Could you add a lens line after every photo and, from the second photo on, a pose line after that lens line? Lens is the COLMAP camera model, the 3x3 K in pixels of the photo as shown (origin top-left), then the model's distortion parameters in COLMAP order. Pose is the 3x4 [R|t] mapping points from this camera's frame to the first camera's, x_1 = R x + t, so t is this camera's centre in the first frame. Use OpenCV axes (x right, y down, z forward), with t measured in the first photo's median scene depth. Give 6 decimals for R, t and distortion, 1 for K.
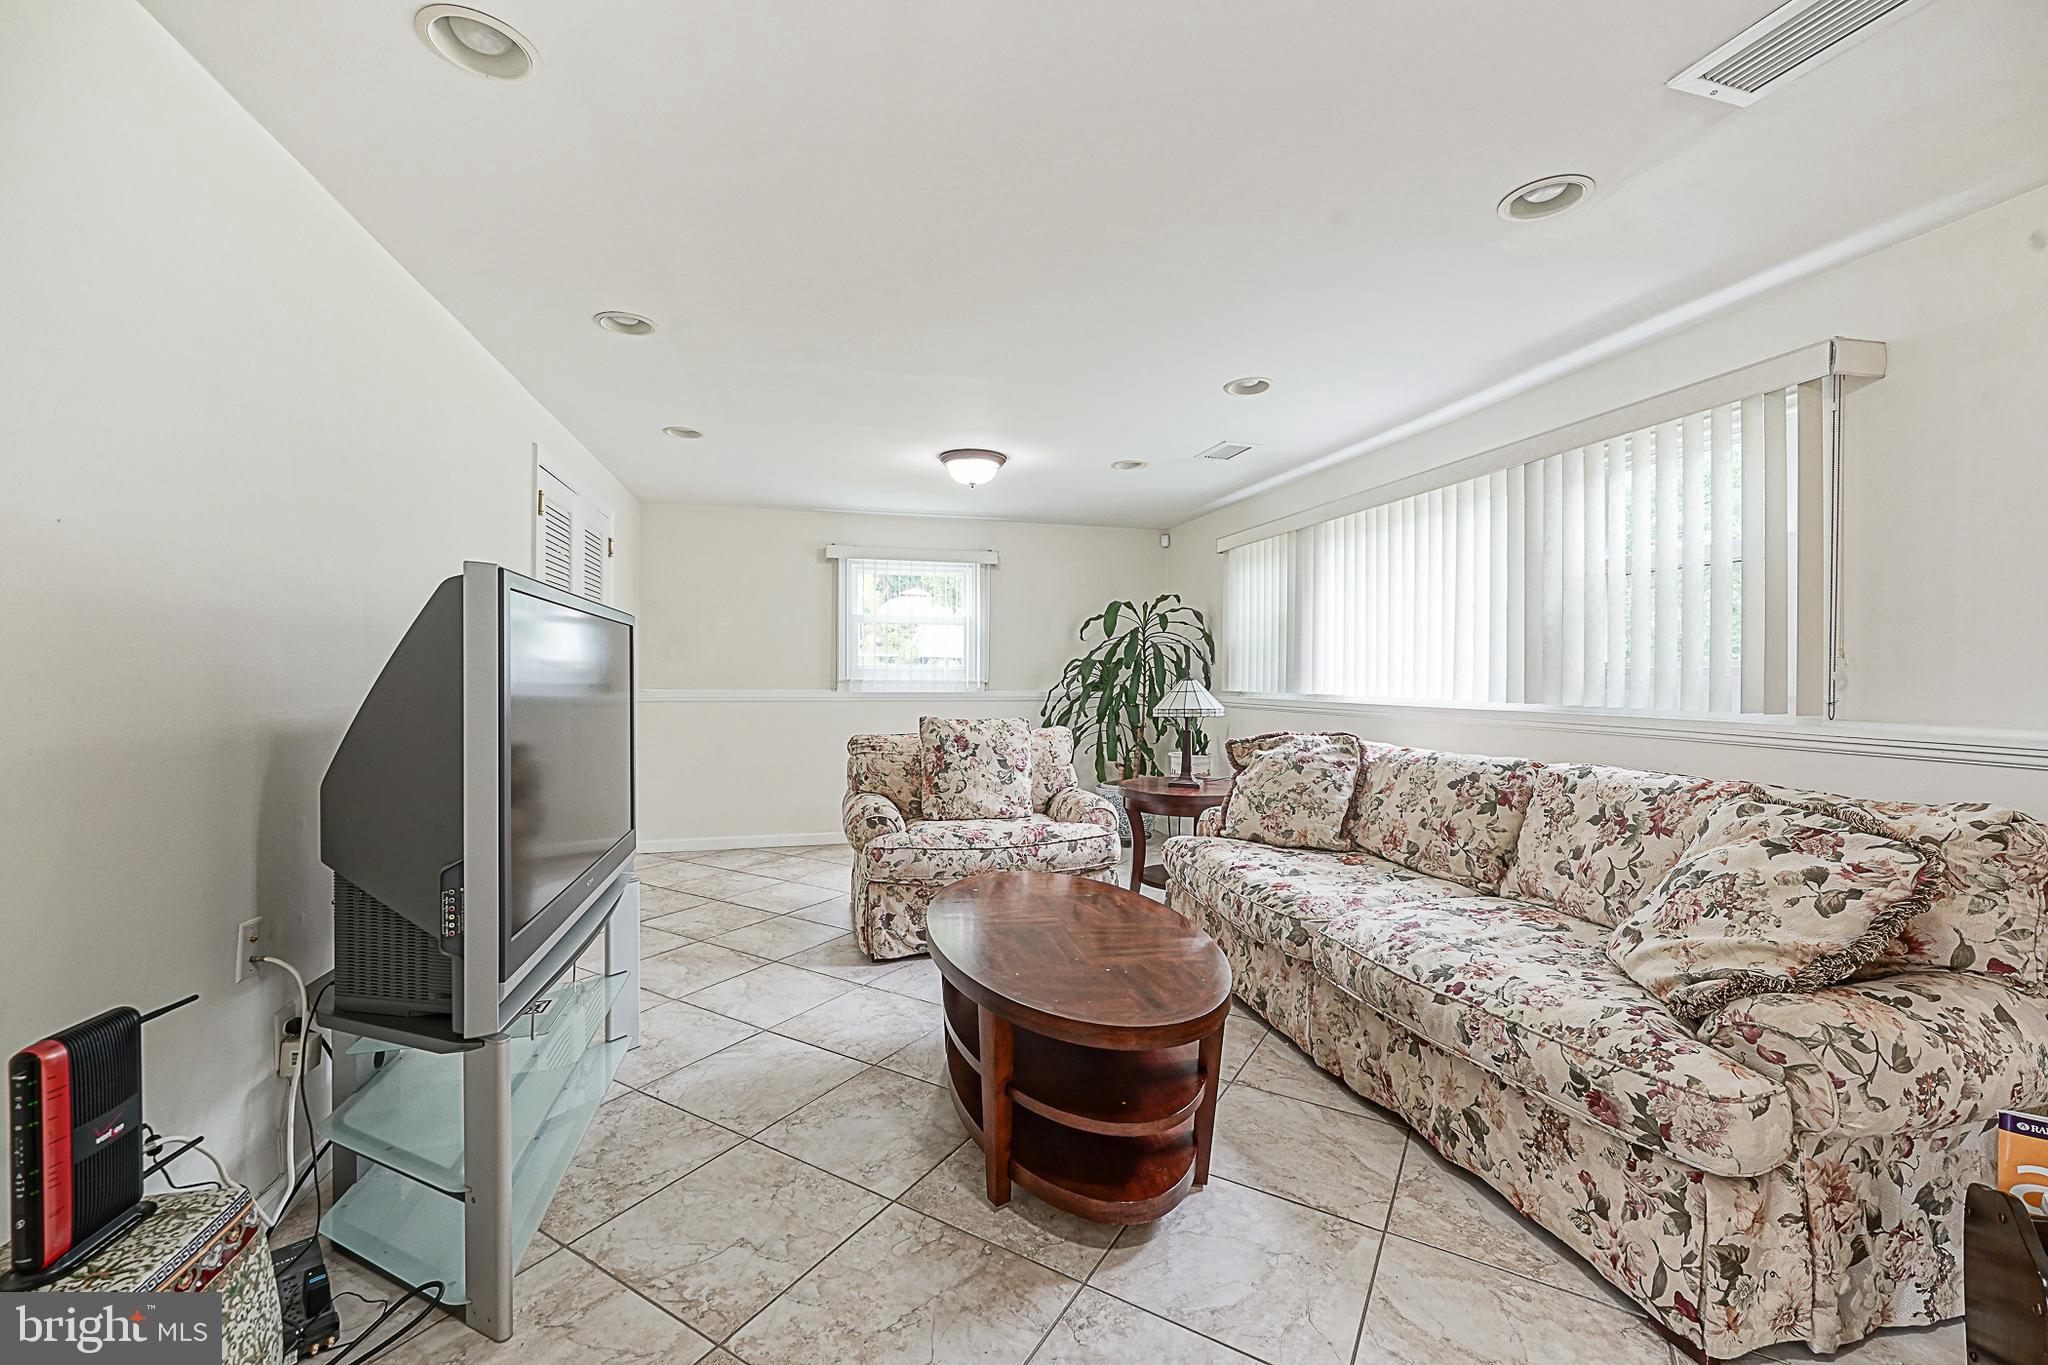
lens RADIAL K [[852.1, 0, 1029.3], [0, 852.1, 680.4], [0, 0, 1]] dist [0.000385, -0.000965]
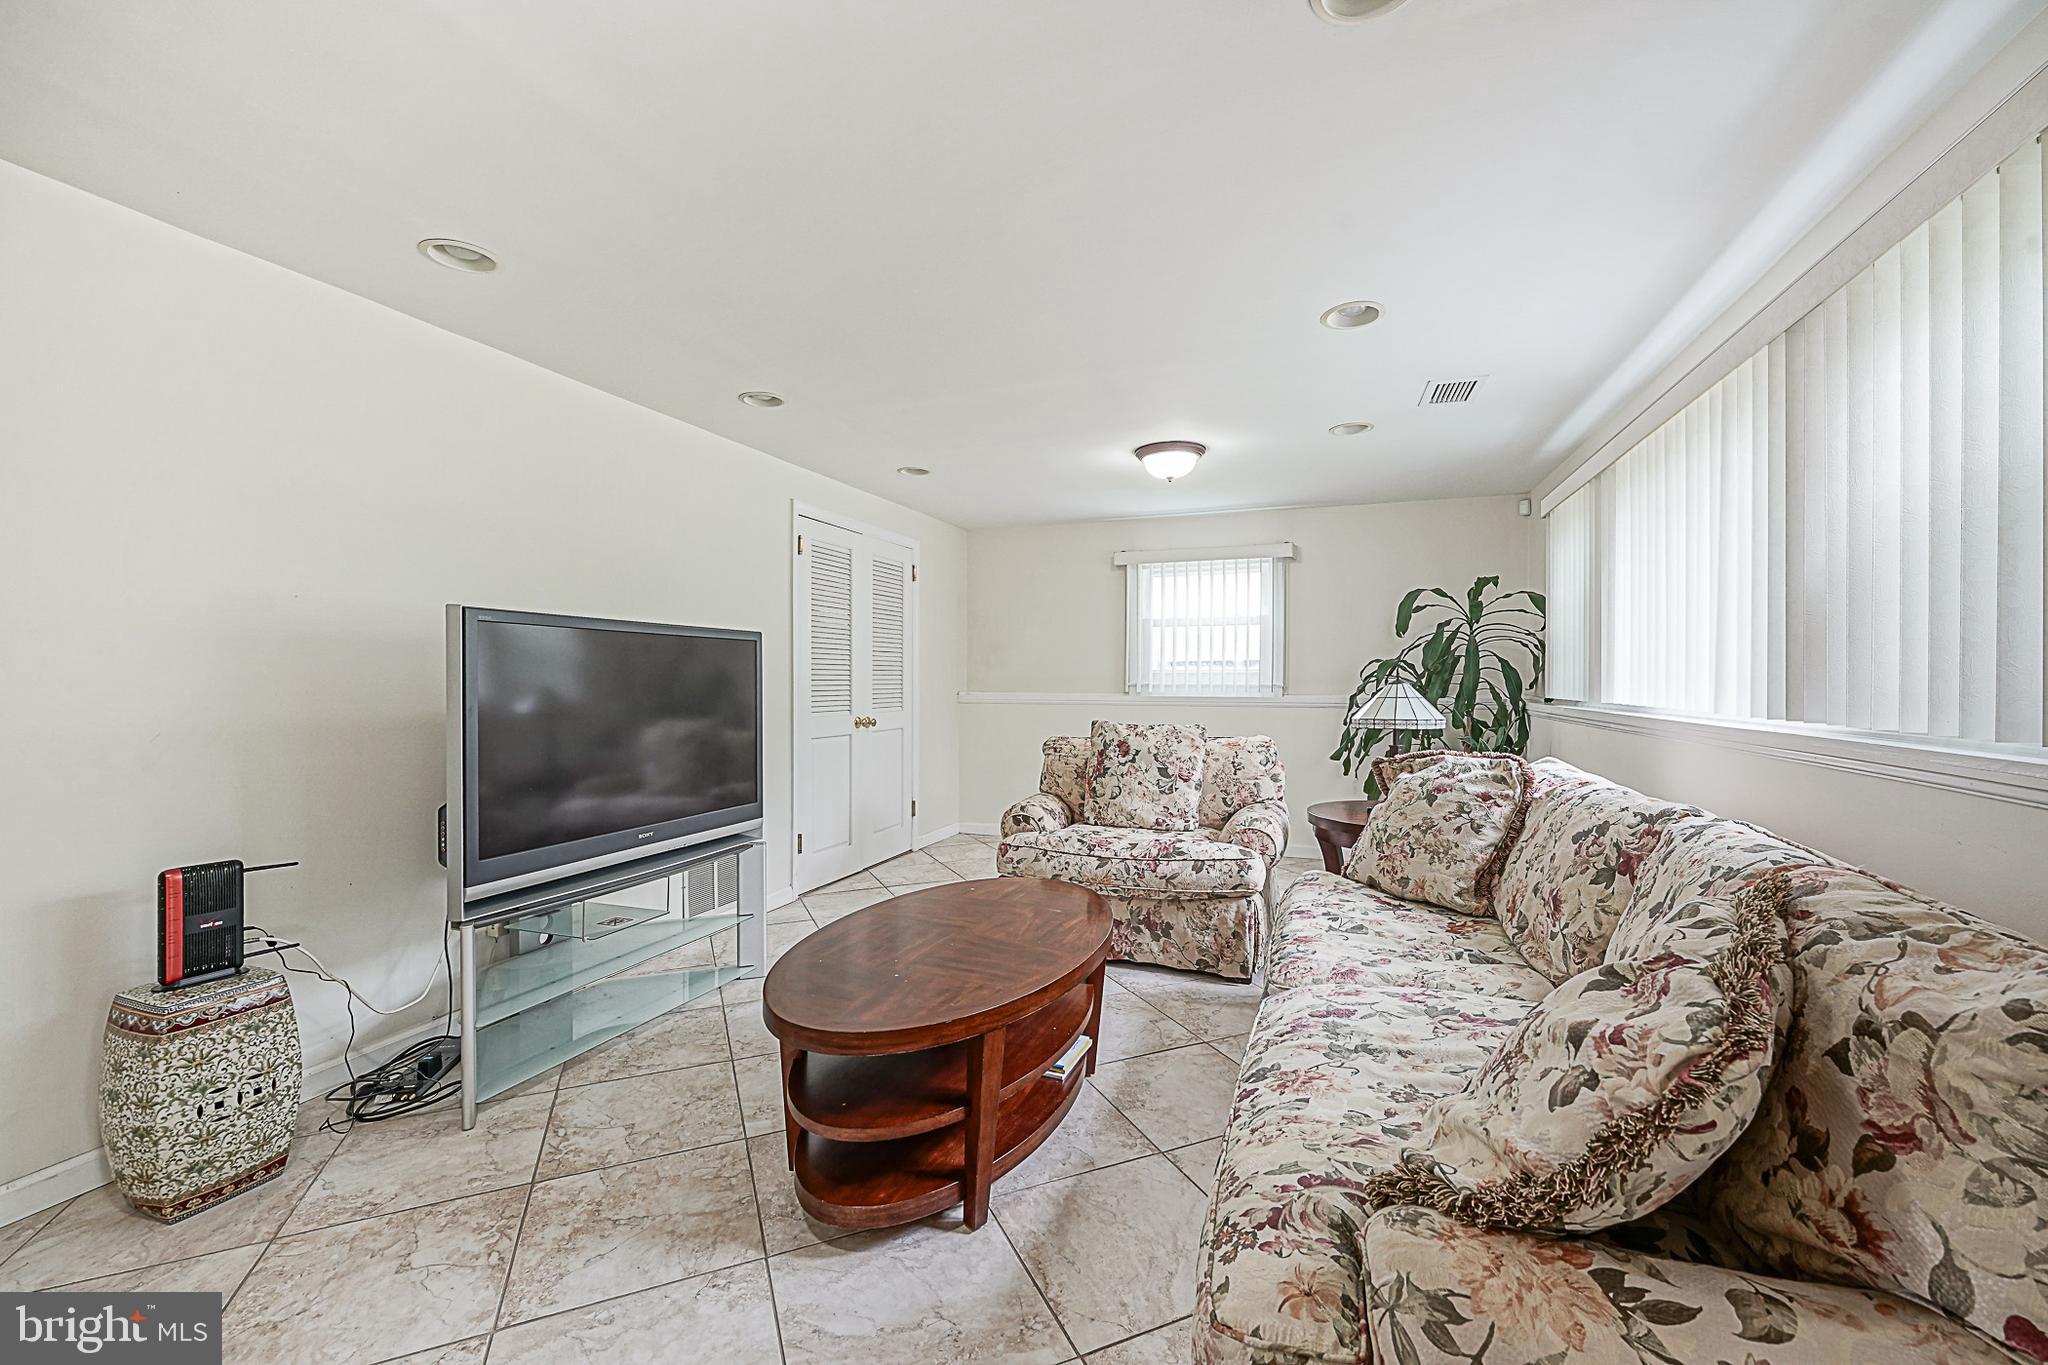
lens RADIAL K [[852.1, 0, 1018.5], [0, 852.1, 685.8], [0, 0, 1]] dist [0.000385, -0.000965]
pose [[0.809455, 0.000194, -0.587182, 0.464245], [0.000538, 0.999999, 0.001072, 0.001104], [0.587182, -0.001184, 0.809454, 0.165852]]
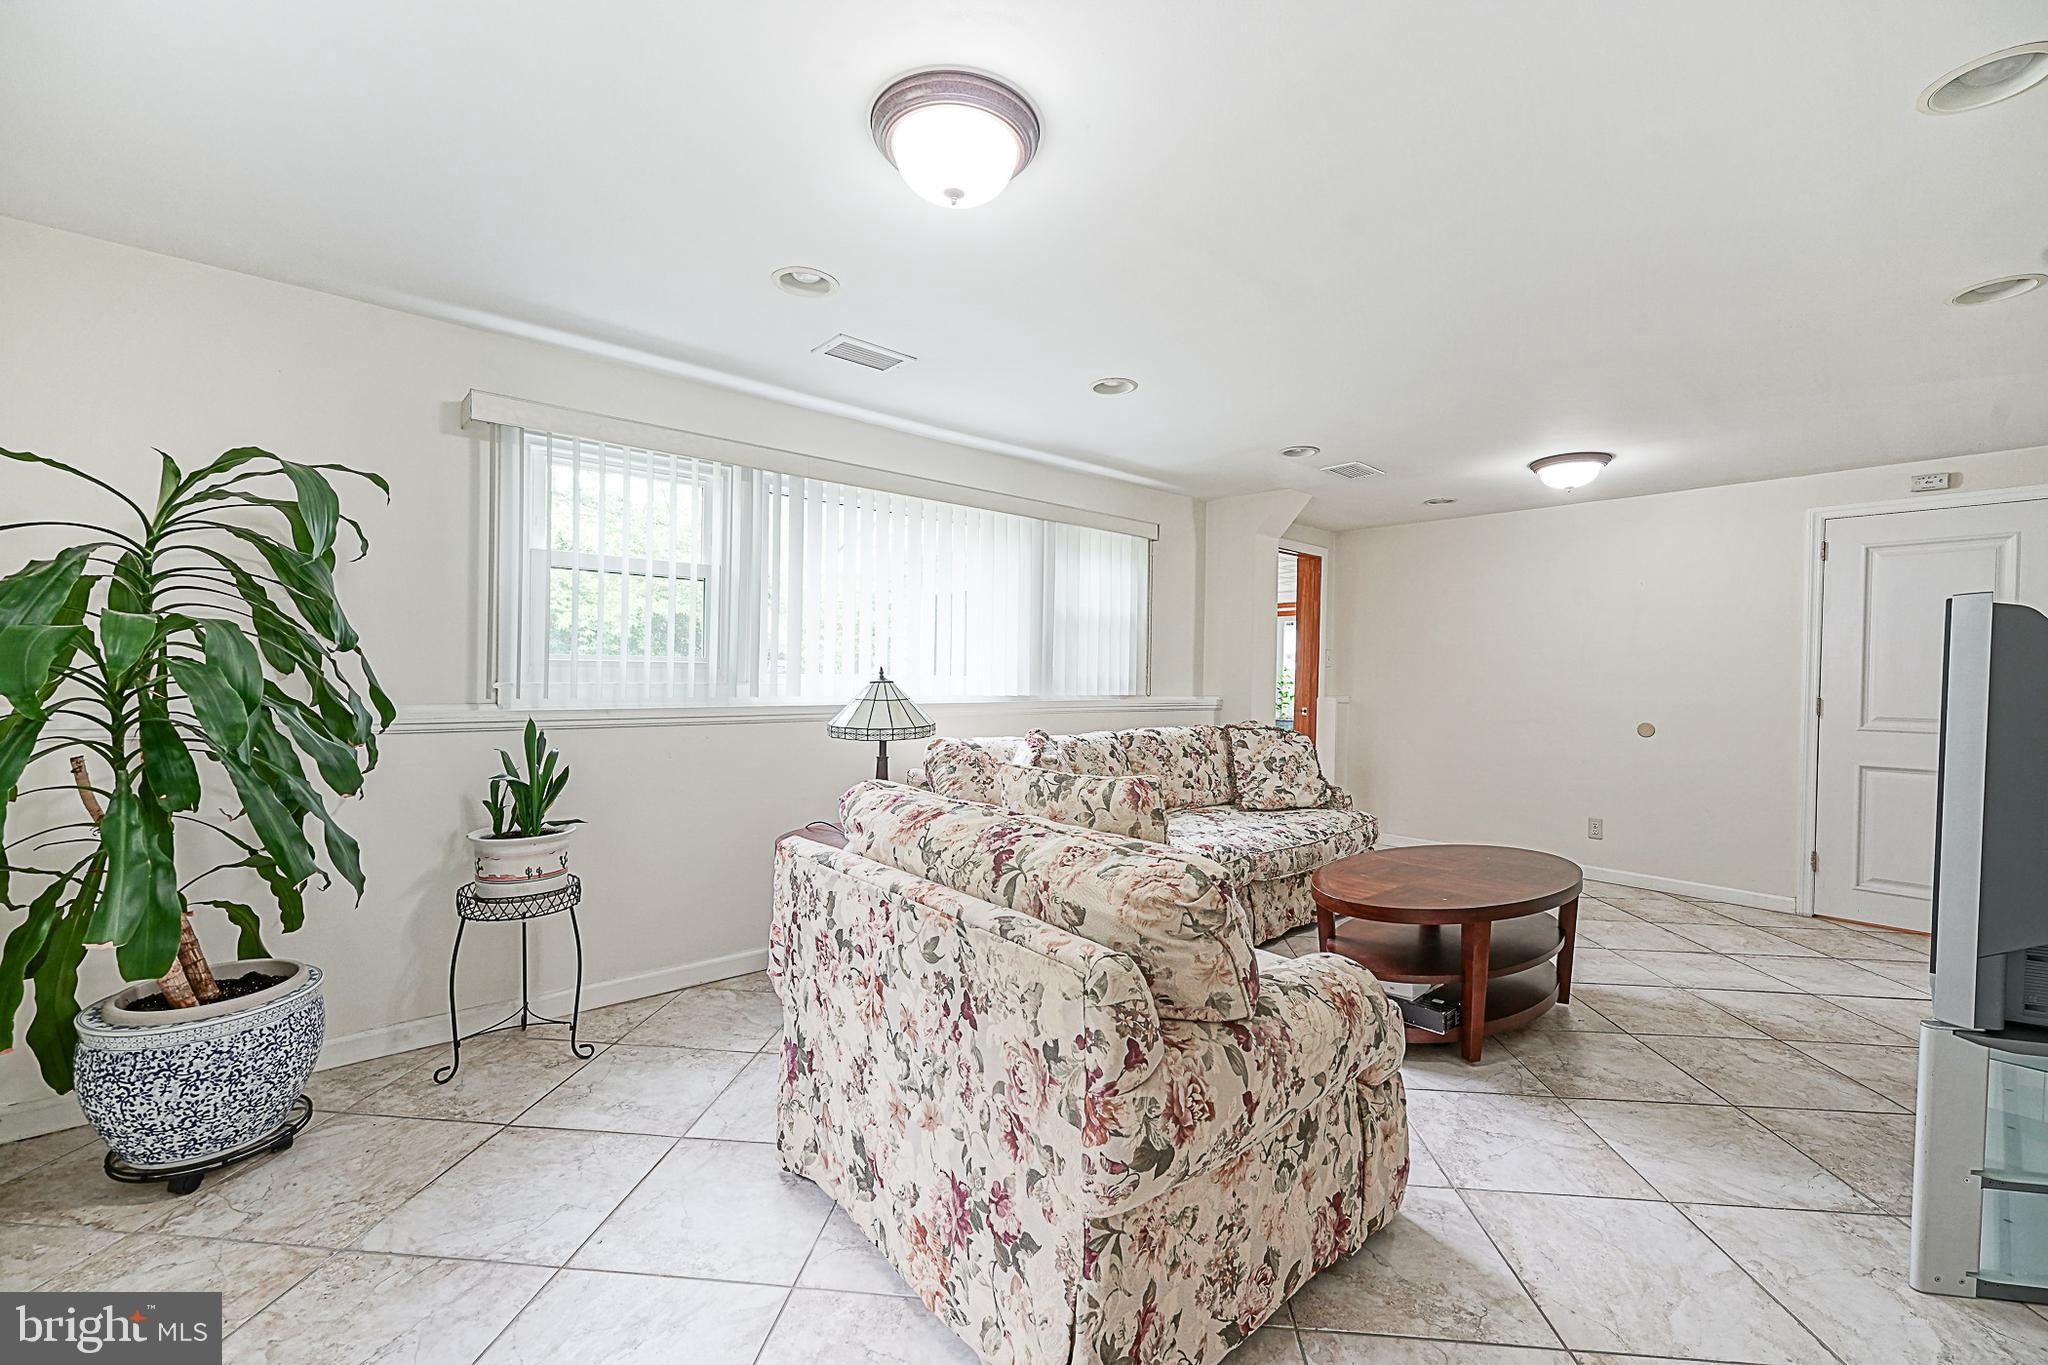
lens RADIAL K [[852.1, 0, 1026.9], [0, 852.1, 683.2], [0, 0, 1]] dist [0.000385, -0.000965]
pose [[-0.453068, -0.015772, 0.891336, -0.574054], [-0.007508, 0.999876, 0.013876, -0.010035], [-0.891444, -0.000405, -0.453130, 1.497884]]
